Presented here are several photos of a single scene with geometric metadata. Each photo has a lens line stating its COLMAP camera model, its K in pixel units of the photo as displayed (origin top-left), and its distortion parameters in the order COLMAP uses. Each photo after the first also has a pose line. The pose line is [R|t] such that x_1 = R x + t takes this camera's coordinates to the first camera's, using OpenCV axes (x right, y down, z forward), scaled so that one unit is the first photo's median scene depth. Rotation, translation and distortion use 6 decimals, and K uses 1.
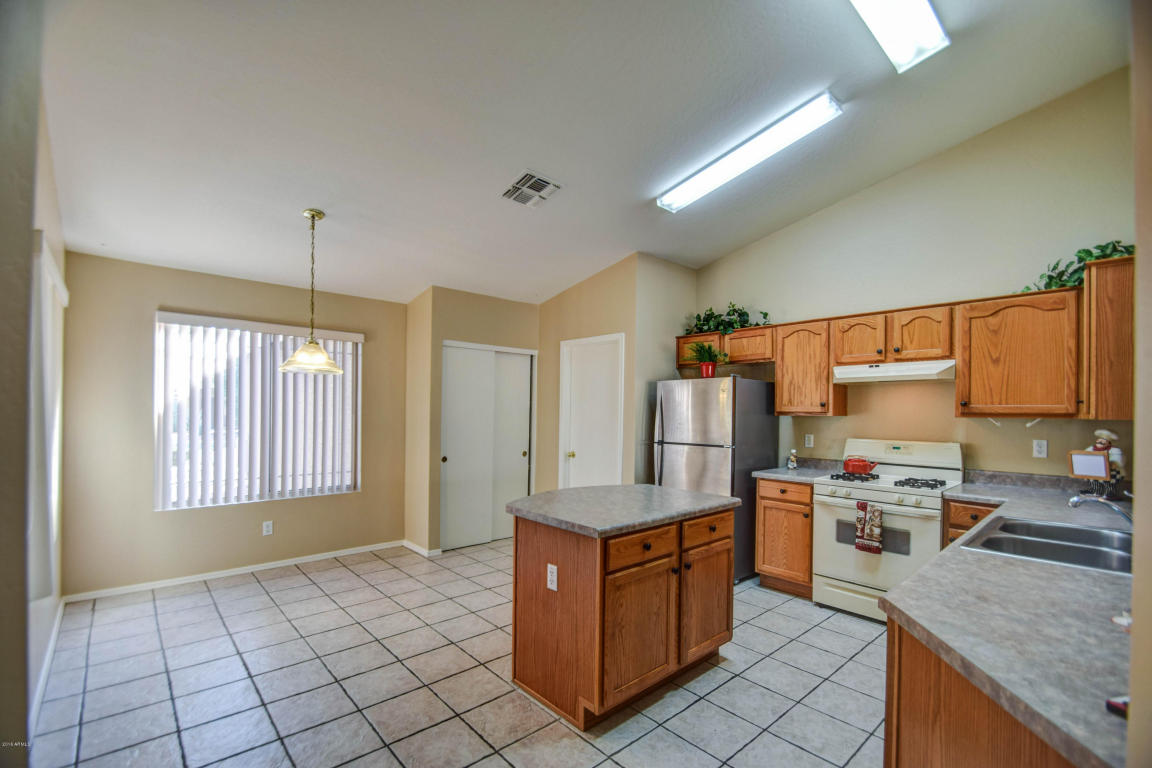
lens RADIAL K [[506.0, 0, 594.4], [0, 506.0, 413.5], [0, 0, 1]] dist [-0.007468, -0.005438]
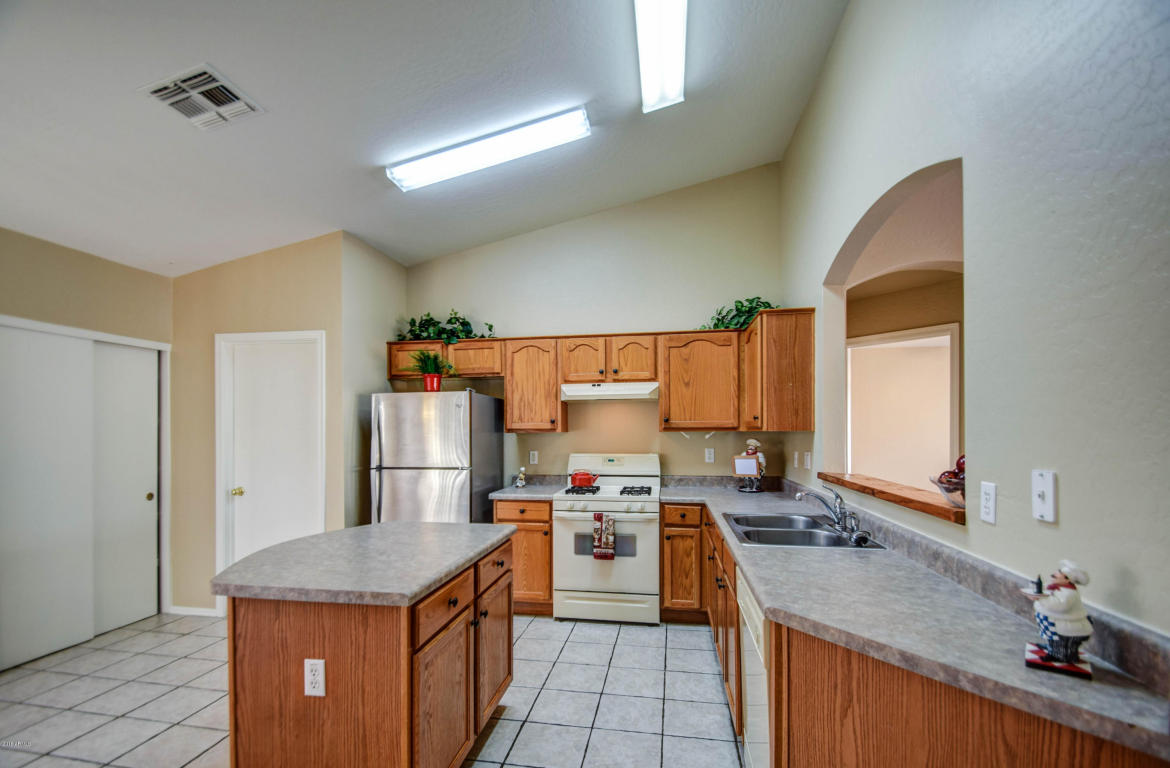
lens RADIAL K [[513.9, 0, 586.1], [0, 513.9, 434.3], [0, 0, 1]] dist [-0.007468, -0.005438]
pose [[0.792247, -0.018581, 0.609917, -0.141582], [0.015788, 0.999826, 0.009951, -0.000806], [-0.609996, 0.001746, 0.792403, 0.164535]]
